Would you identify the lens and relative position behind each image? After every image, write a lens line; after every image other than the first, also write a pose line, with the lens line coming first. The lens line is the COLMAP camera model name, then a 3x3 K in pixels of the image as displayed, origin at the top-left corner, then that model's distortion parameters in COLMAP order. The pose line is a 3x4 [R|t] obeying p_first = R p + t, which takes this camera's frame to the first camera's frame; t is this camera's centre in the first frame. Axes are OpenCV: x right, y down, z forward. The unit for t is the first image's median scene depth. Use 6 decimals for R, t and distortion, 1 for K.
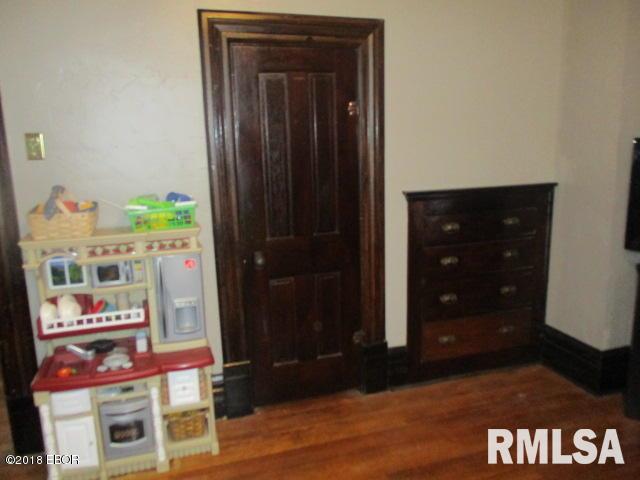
lens RADIAL K [[540.3, 0, 322.0], [0, 540.3, 243.1], [0, 0, 1]] dist [-0.019955, 0.010986]
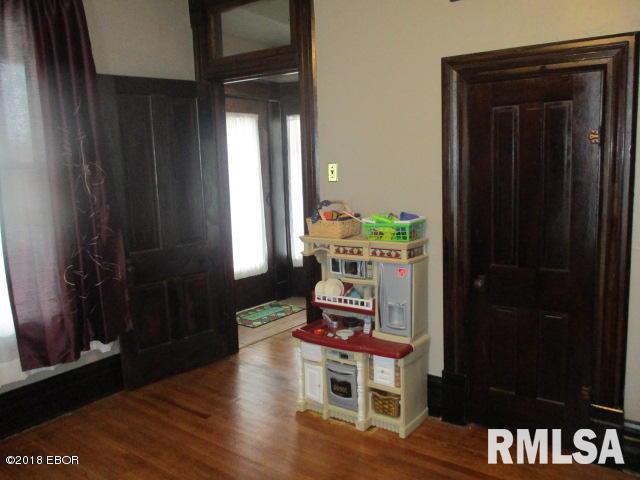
lens RADIAL K [[540.3, 0, 323.8], [0, 540.3, 239.4], [0, 0, 1]] dist [-0.019955, 0.010986]
pose [[0.568123, 0.119699, -0.814192, 0.631722], [-0.145601, 0.988377, 0.043711, -0.061520], [0.809961, 0.093714, 0.578948, 0.154334]]
